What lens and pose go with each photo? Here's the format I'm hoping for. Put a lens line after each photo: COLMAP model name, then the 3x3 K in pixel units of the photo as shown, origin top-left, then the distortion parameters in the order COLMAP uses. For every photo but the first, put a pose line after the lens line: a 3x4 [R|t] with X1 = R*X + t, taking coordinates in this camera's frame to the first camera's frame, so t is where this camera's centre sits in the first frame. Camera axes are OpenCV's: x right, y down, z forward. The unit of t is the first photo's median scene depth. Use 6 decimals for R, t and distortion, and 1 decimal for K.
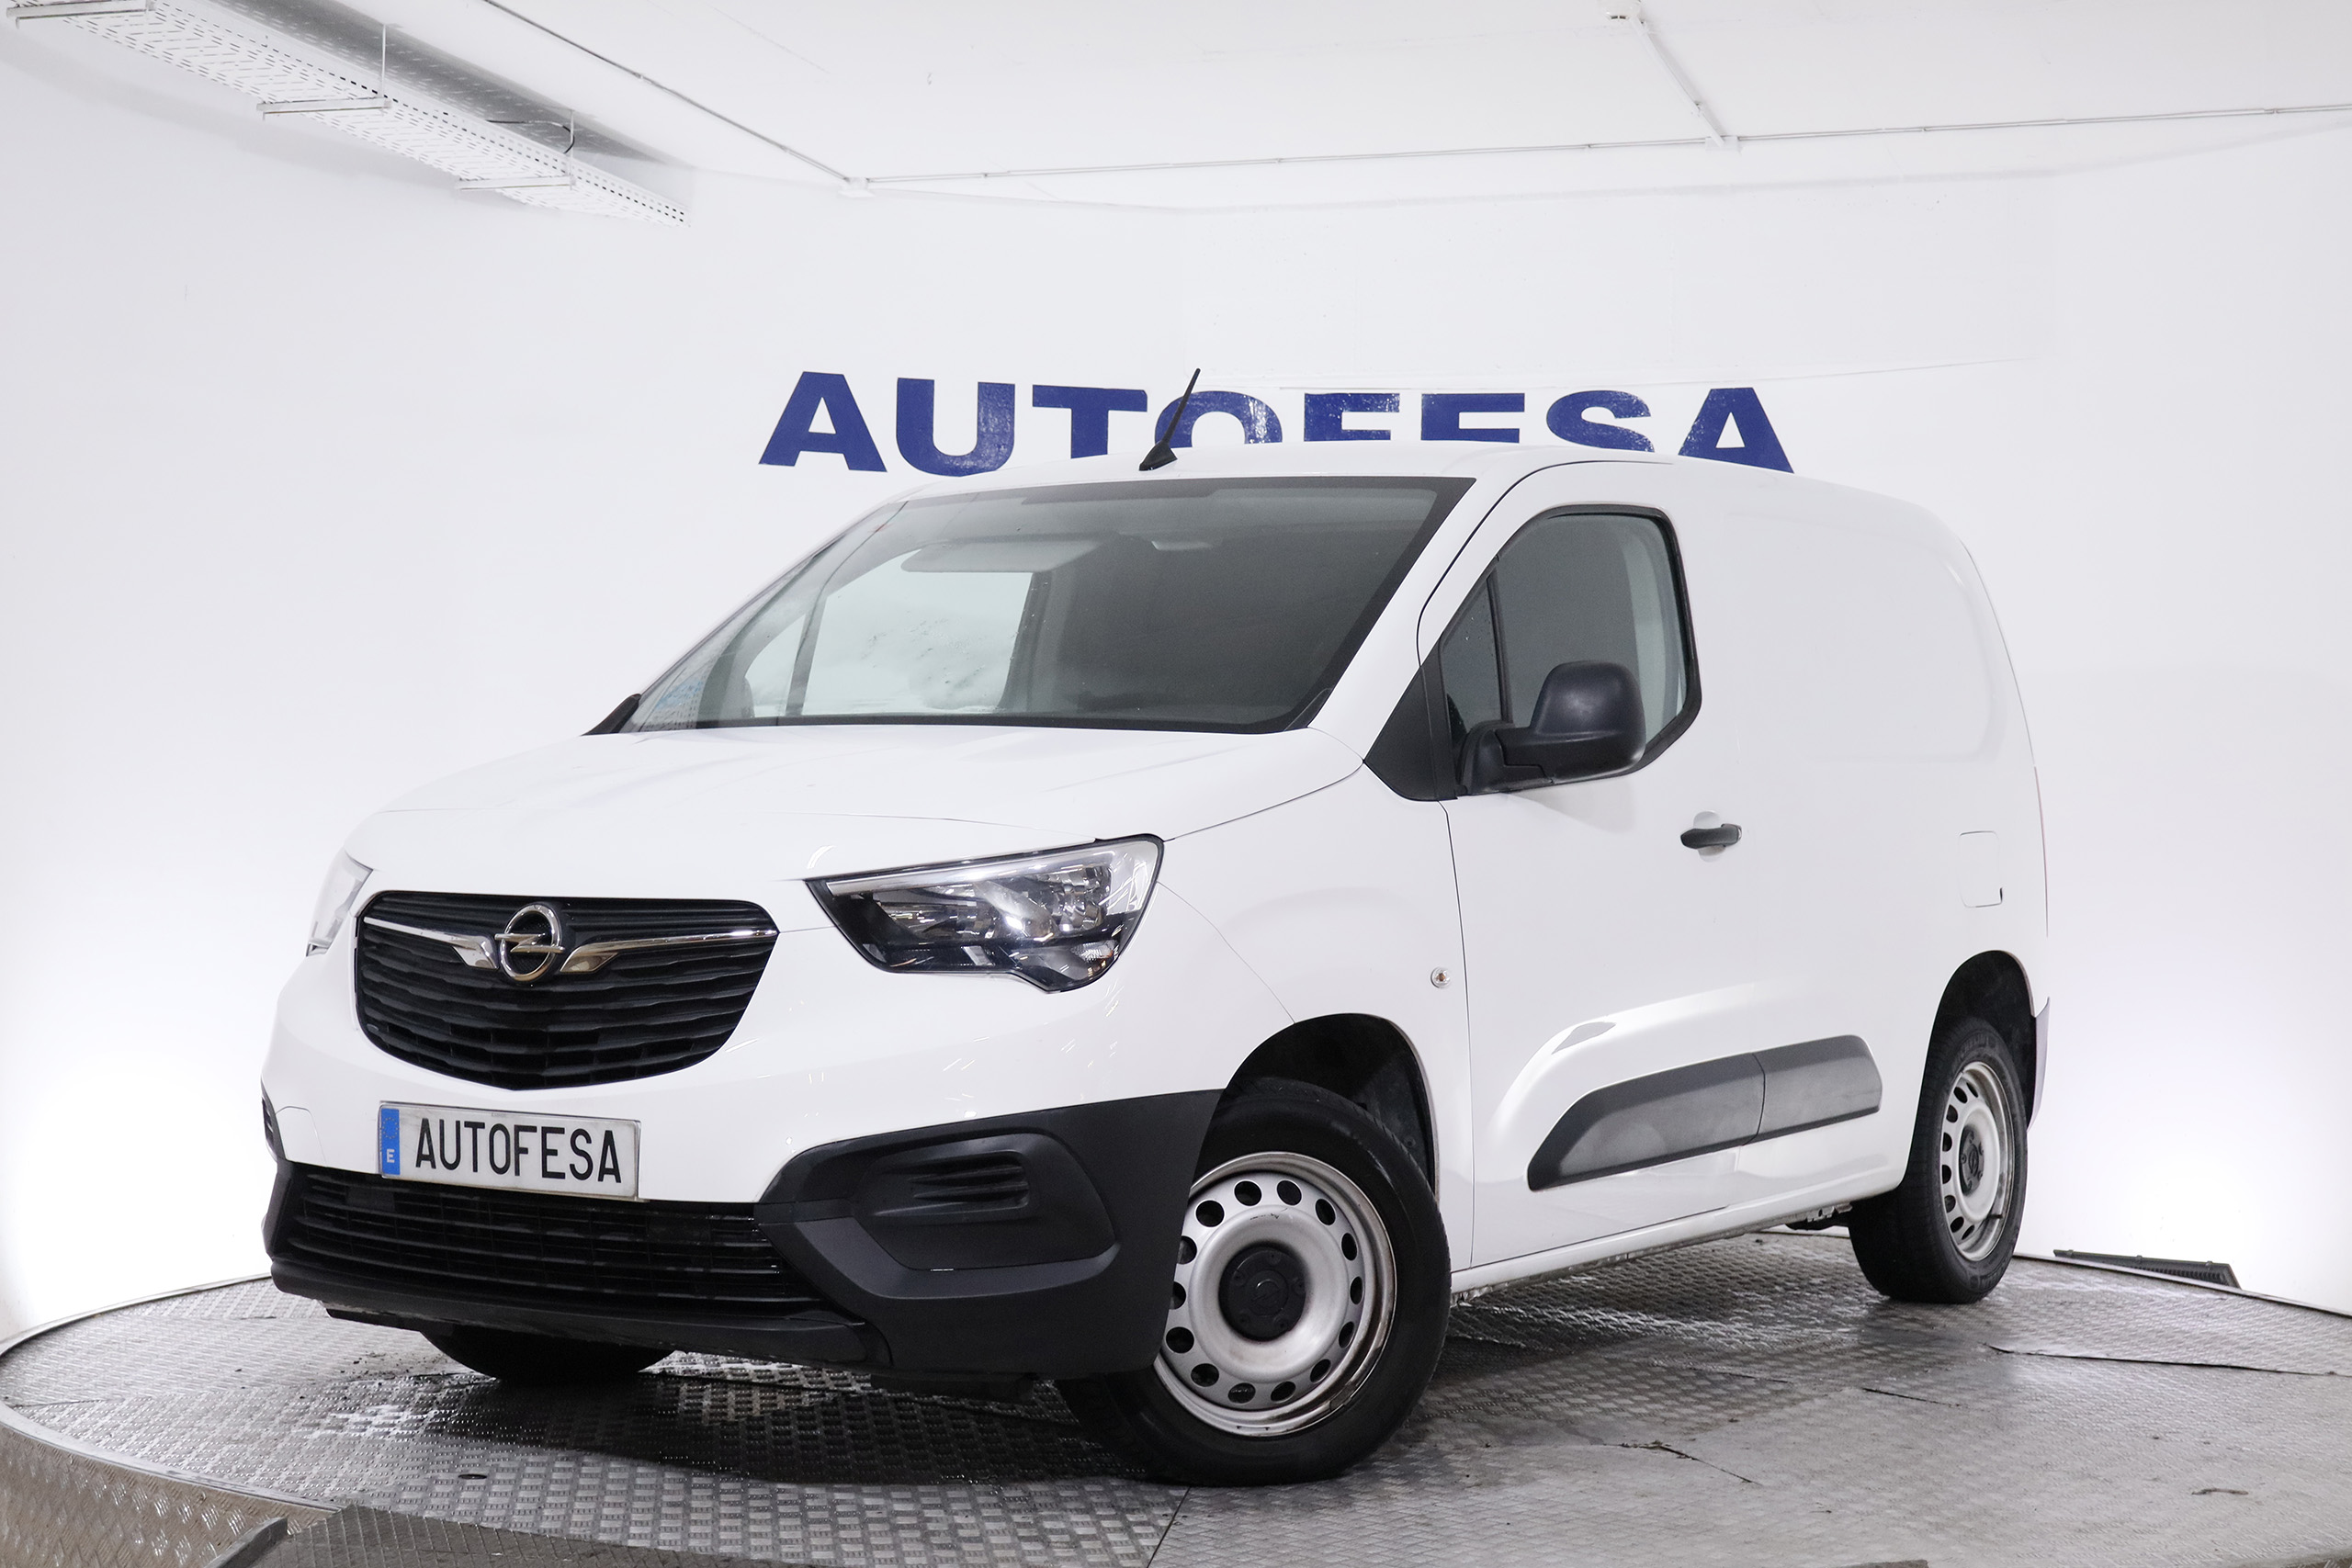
lens RADIAL K [[3618.8, 0, 1195.5], [0, 3618.8, 773.2], [0, 0, 1]] dist [0.031344, 0.000000]
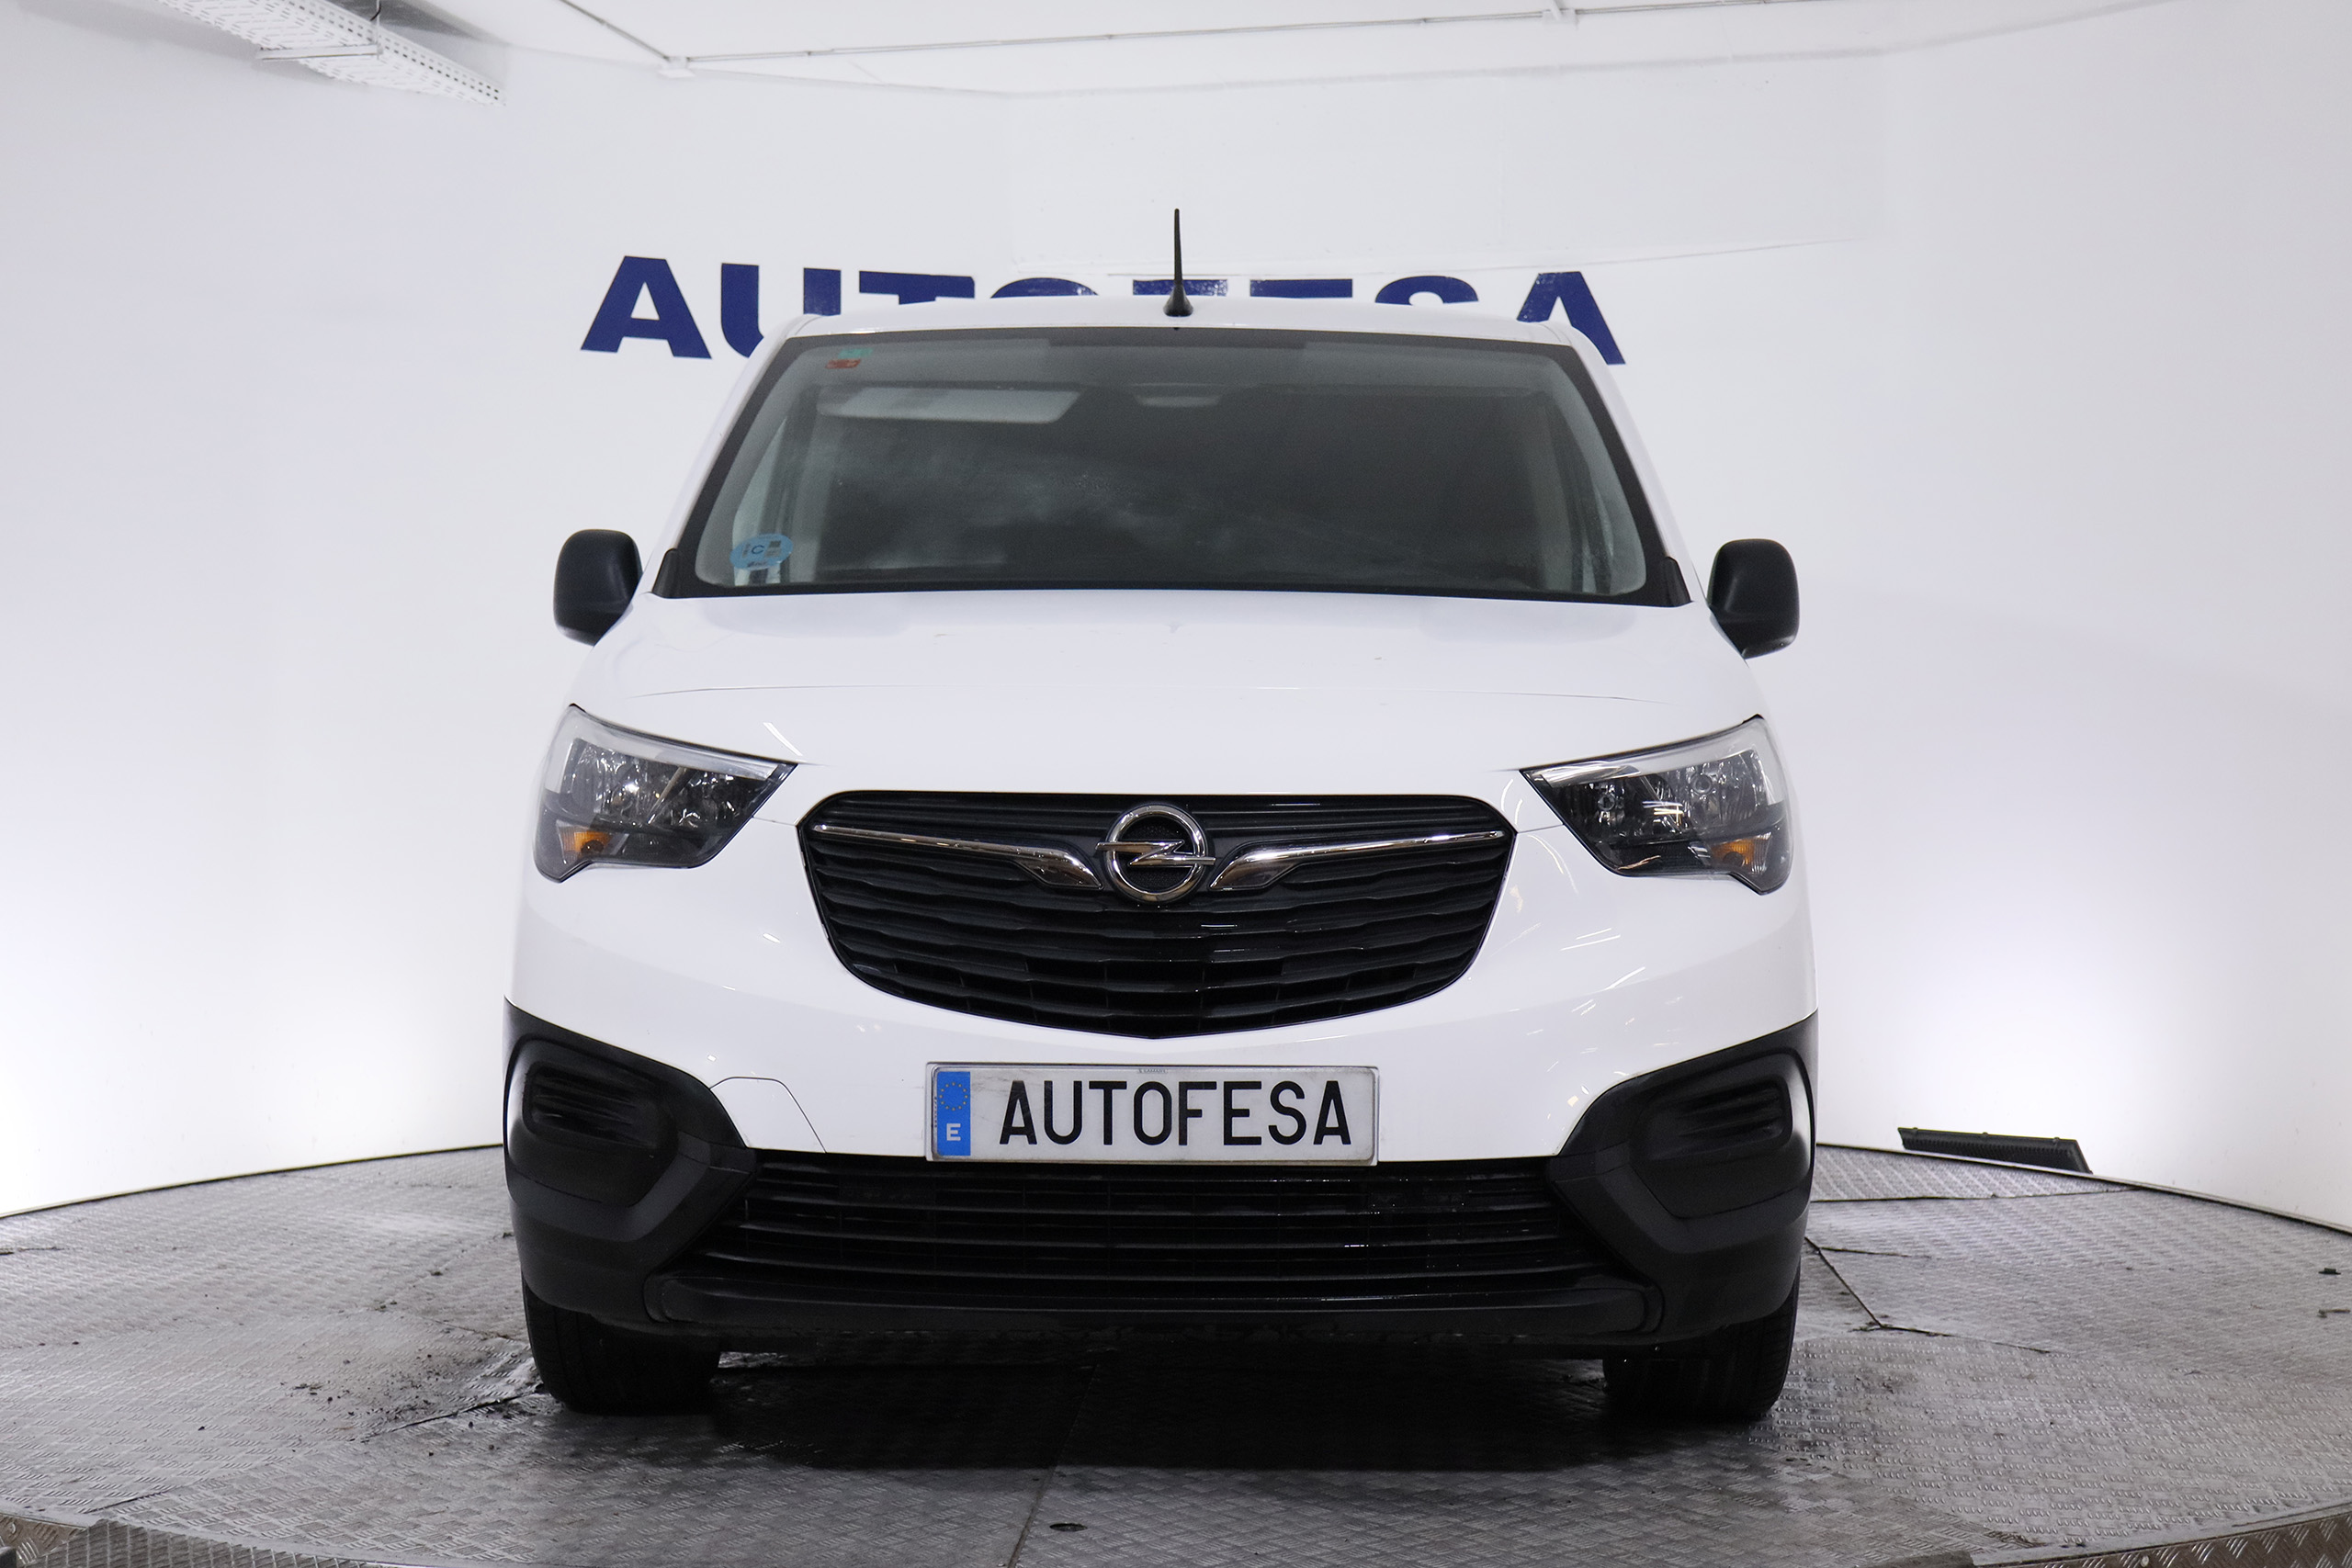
lens RADIAL K [[3264.1, 0, 1179.6], [0, 3264.1, 785.5], [0, 0, 1]] dist [0.041430, 0.000000]
pose [[0.998316, -0.011093, 0.056941, -0.010230], [0.009237, 0.999420, 0.032766, 0.005066], [-0.057272, -0.032185, 0.997840, 0.101560]]
